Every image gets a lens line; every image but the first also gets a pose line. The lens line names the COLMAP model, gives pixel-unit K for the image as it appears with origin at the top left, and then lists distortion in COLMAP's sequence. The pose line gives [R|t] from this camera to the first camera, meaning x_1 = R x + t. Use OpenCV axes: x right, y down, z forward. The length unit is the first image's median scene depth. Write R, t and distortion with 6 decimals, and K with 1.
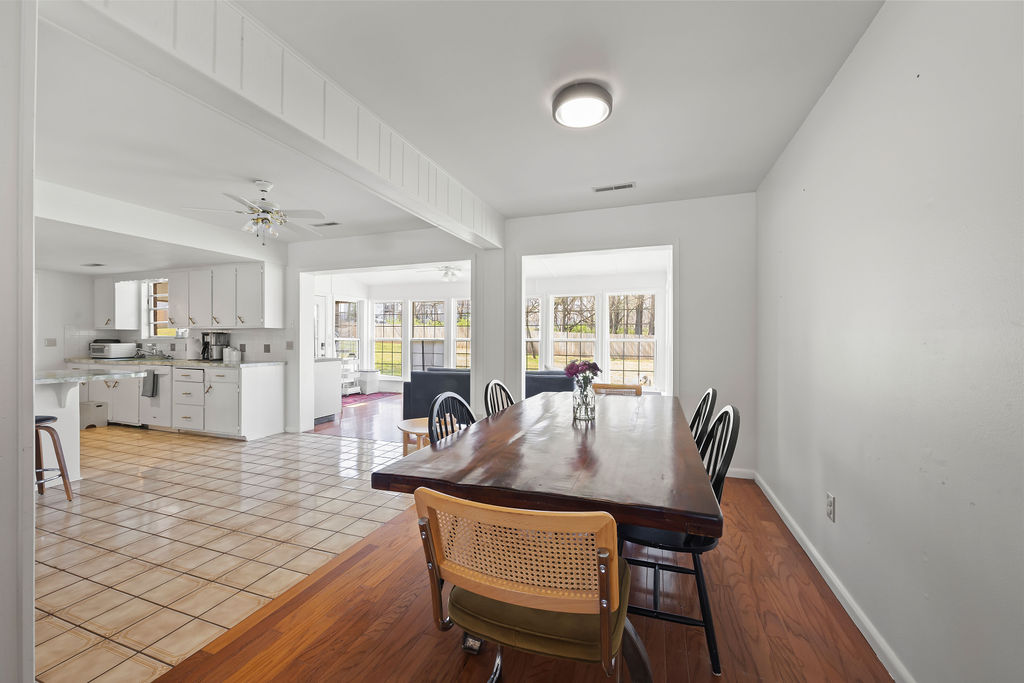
lens RADIAL K [[409.2, 0, 507.3], [0, 409.2, 336.2], [0, 0, 1]] dist [-0.005731, 0.001330]
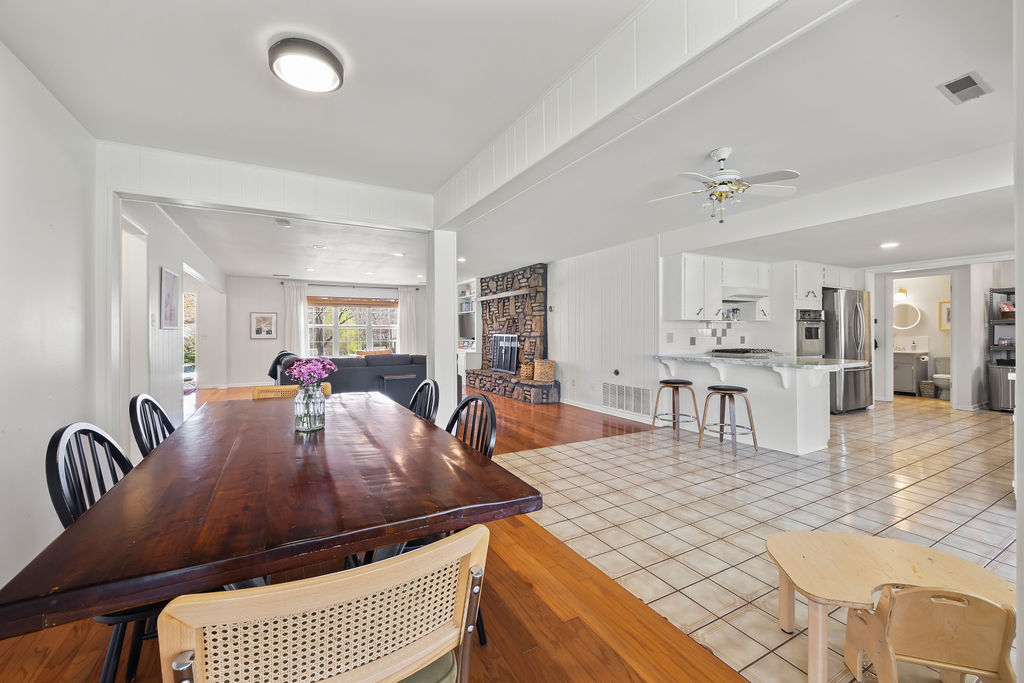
lens RADIAL K [[409.2, 0, 509.1], [0, 409.2, 331.6], [0, 0, 1]] dist [-0.005731, 0.001330]
pose [[-0.660054, 0.000421, -0.751218, 0.207293], [0.008684, 0.999937, -0.007069, 0.006402], [0.751168, -0.011189, -0.660016, 0.723168]]
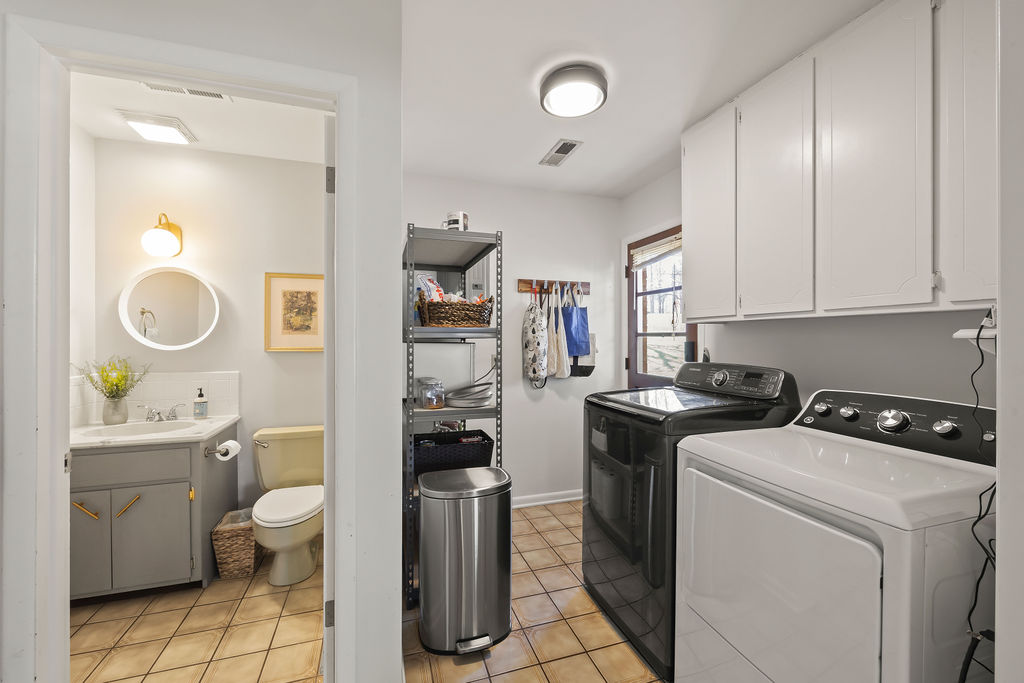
lens RADIAL K [[409.2, 0, 511.4], [0, 409.2, 341.2], [0, 0, 1]] dist [-0.005731, 0.001330]
pose [[0.618719, 0.004563, -0.785599, -1.217473], [0.004877, 0.999942, 0.009649, -0.012670], [0.785597, -0.009801, 0.618660, 0.835726]]
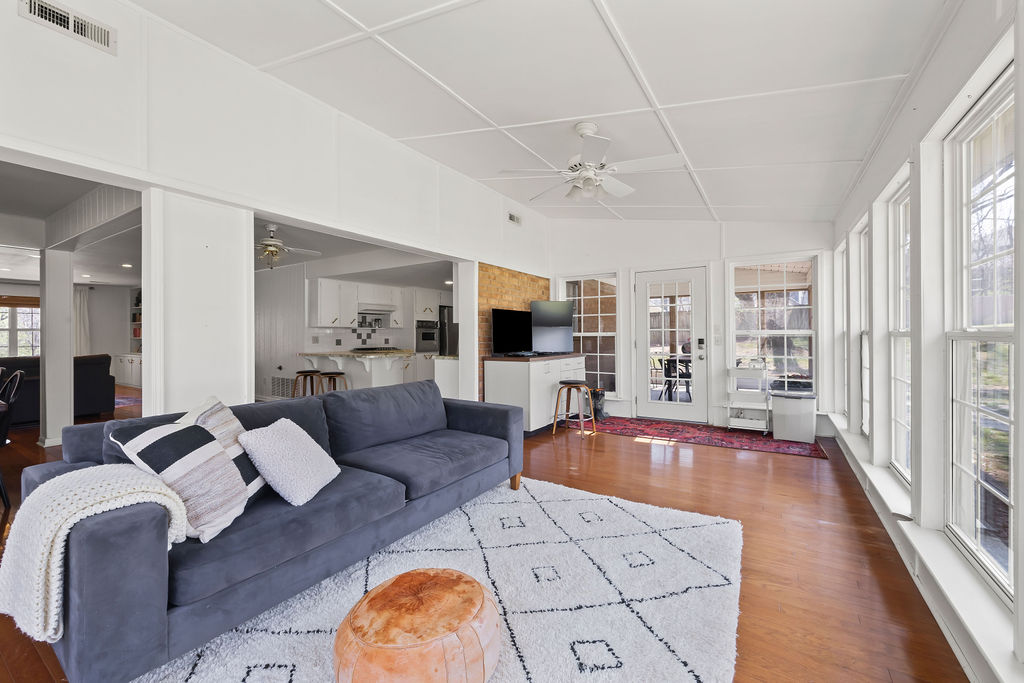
lens RADIAL K [[409.2, 0, 507.4], [0, 409.2, 335.5], [0, 0, 1]] dist [-0.005731, 0.001330]
pose [[-0.208970, 0.000952, -0.977922, 0.370416], [0.012092, 0.999926, -0.001610, 0.012831], [0.977847, -0.012161, -0.208966, 1.233242]]
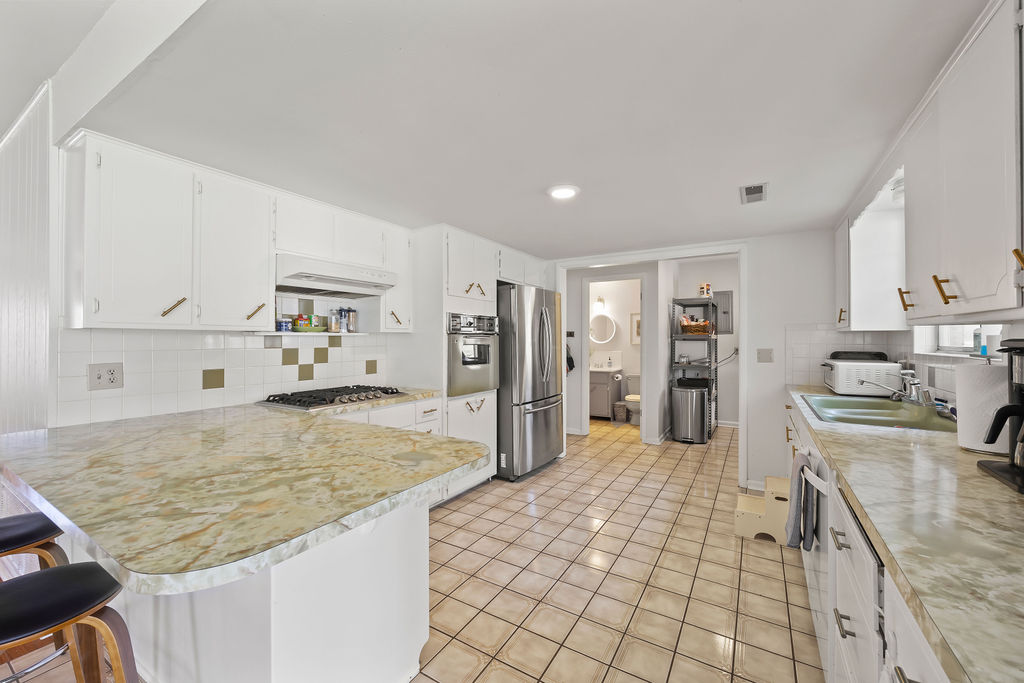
lens RADIAL K [[409.2, 0, 507.6], [0, 409.2, 340.6], [0, 0, 1]] dist [-0.005731, 0.001330]
pose [[-0.197793, 0.000698, -0.980243, -0.484580], [0.008413, 0.999964, -0.000985, -0.010280], [0.980208, -0.008442, -0.197792, 0.785870]]
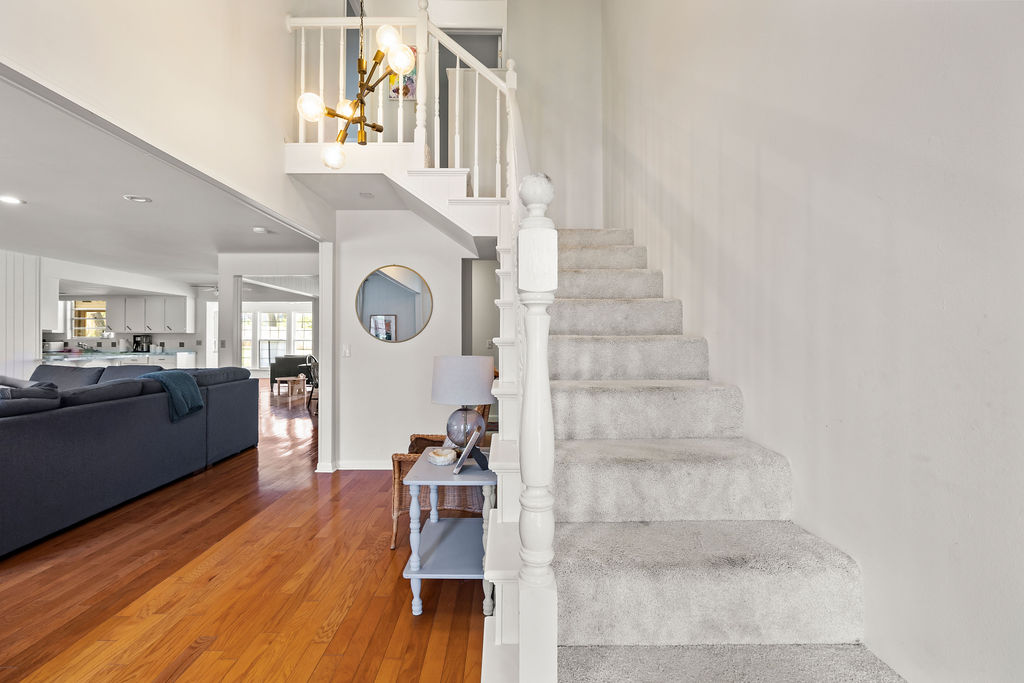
lens RADIAL K [[444.1, 0, 511.0], [0, 444.1, 339.0], [0, 0, 1]] dist [-0.016605, -0.000582]
pose [[0.934296, 0.000274, 0.356498, 0.047165], [-0.002450, 0.999981, 0.005652, -0.007624], [-0.356490, -0.006154, 0.934279, -1.205739]]
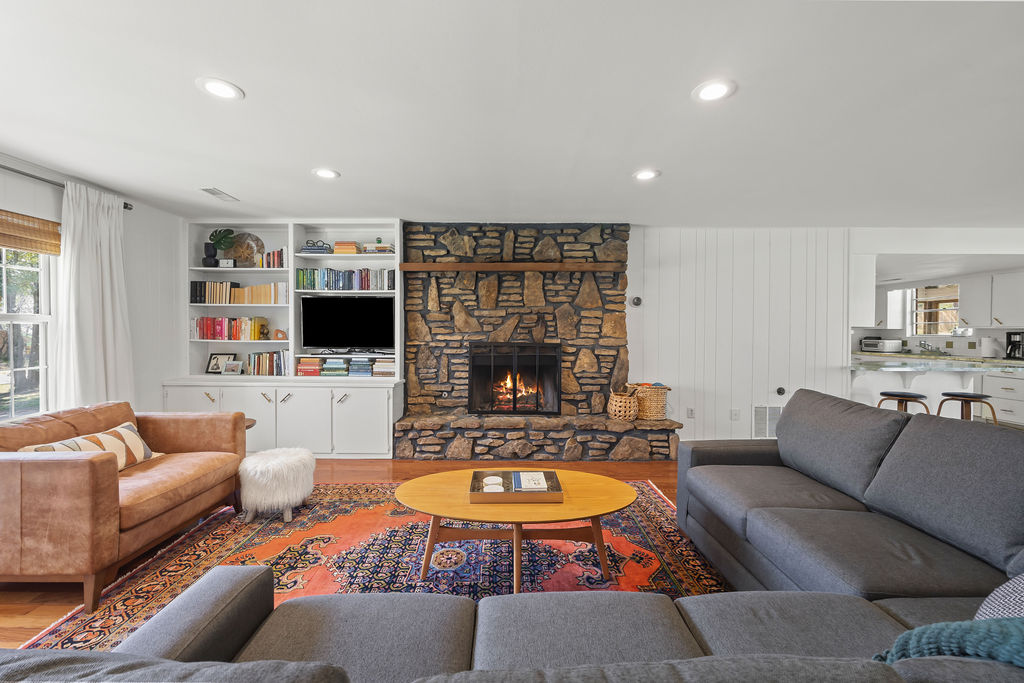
lens RADIAL K [[409.2, 0, 507.1], [0, 409.2, 336.1], [0, 0, 1]] dist [-0.005731, 0.001330]
pose [[0.325041, 0.012031, -0.945623, -0.175934], [0.002870, 0.999902, 0.013709, -0.016943], [0.945695, -0.007170, 0.324975, -0.558412]]
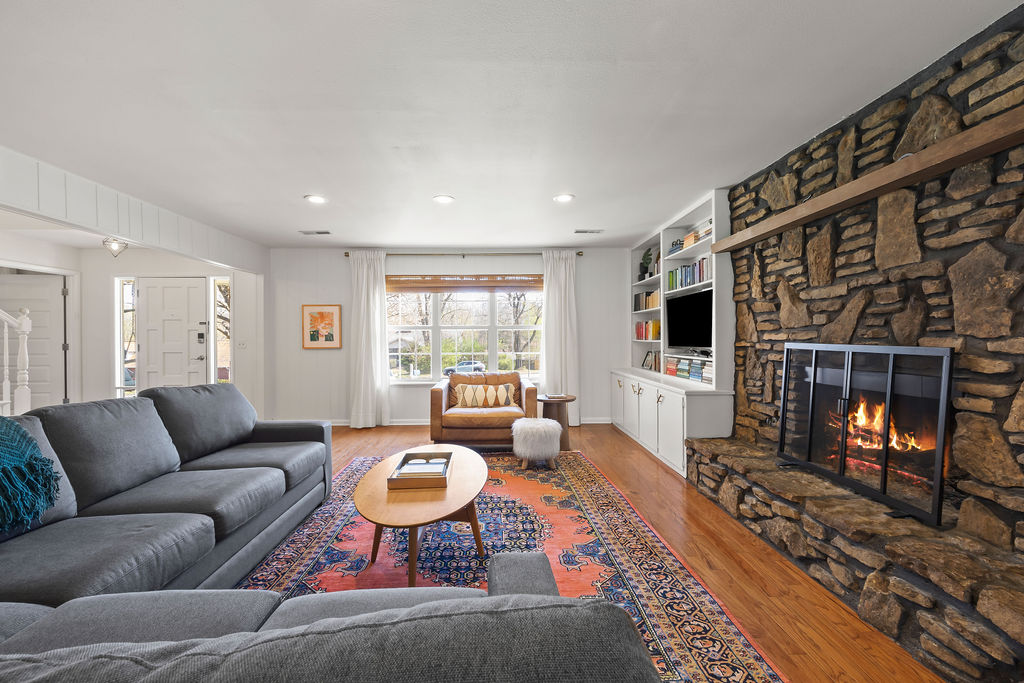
lens RADIAL K [[409.2, 0, 506.9], [0, 409.2, 338.4], [0, 0, 1]] dist [-0.005731, 0.001330]
pose [[-0.935222, 0.004266, -0.354035, -0.458230], [0.006898, 0.999957, -0.006173, 0.000131], [0.353994, -0.008216, -0.935212, -0.029180]]
